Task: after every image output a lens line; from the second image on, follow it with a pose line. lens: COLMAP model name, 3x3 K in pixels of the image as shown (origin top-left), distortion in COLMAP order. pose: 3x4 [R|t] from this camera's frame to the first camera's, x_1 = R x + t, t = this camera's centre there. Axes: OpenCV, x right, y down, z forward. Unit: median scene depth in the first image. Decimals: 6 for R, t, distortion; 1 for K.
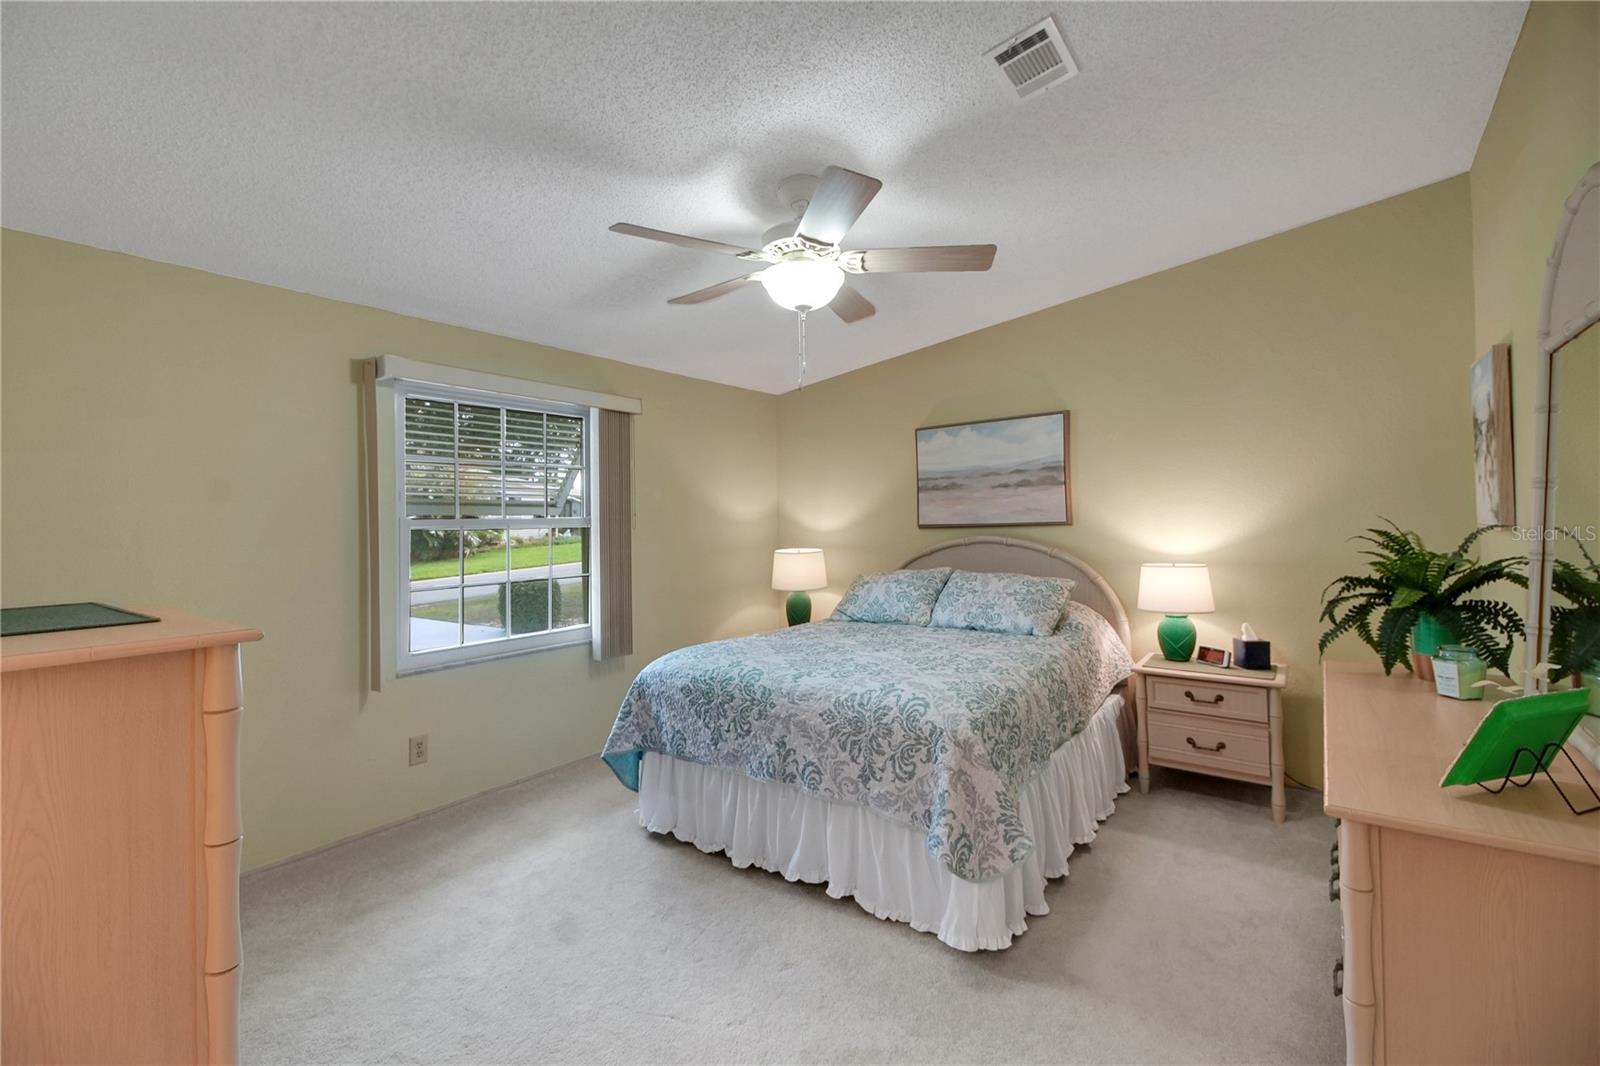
lens RADIAL K [[698.2, 0, 801.5], [0, 698.2, 525.0], [0, 0, 1]] dist [0.043231, -0.020846]
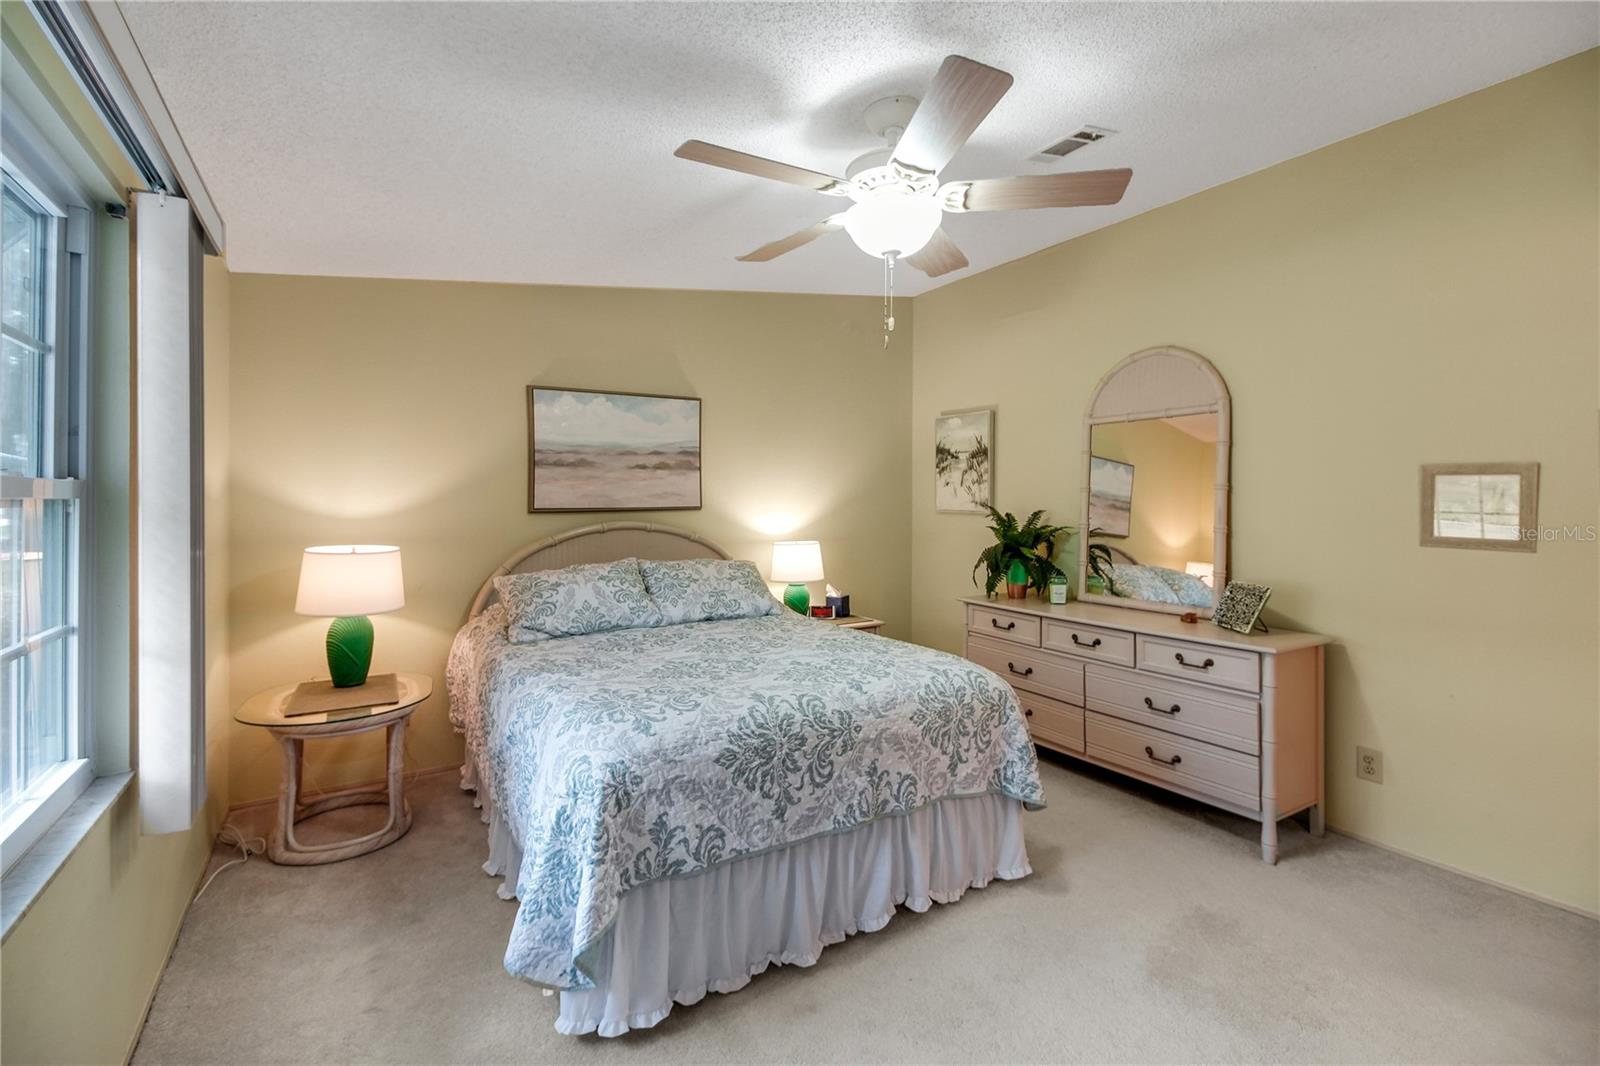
lens RADIAL K [[698.2, 0, 803.2], [0, 698.2, 518.4], [0, 0, 1]] dist [0.043231, -0.020846]
pose [[0.375637, -0.004858, 0.926754, -0.752100], [-0.002428, 0.999978, 0.006226, 0.008803], [-0.926764, -0.004588, 0.375617, 0.697890]]
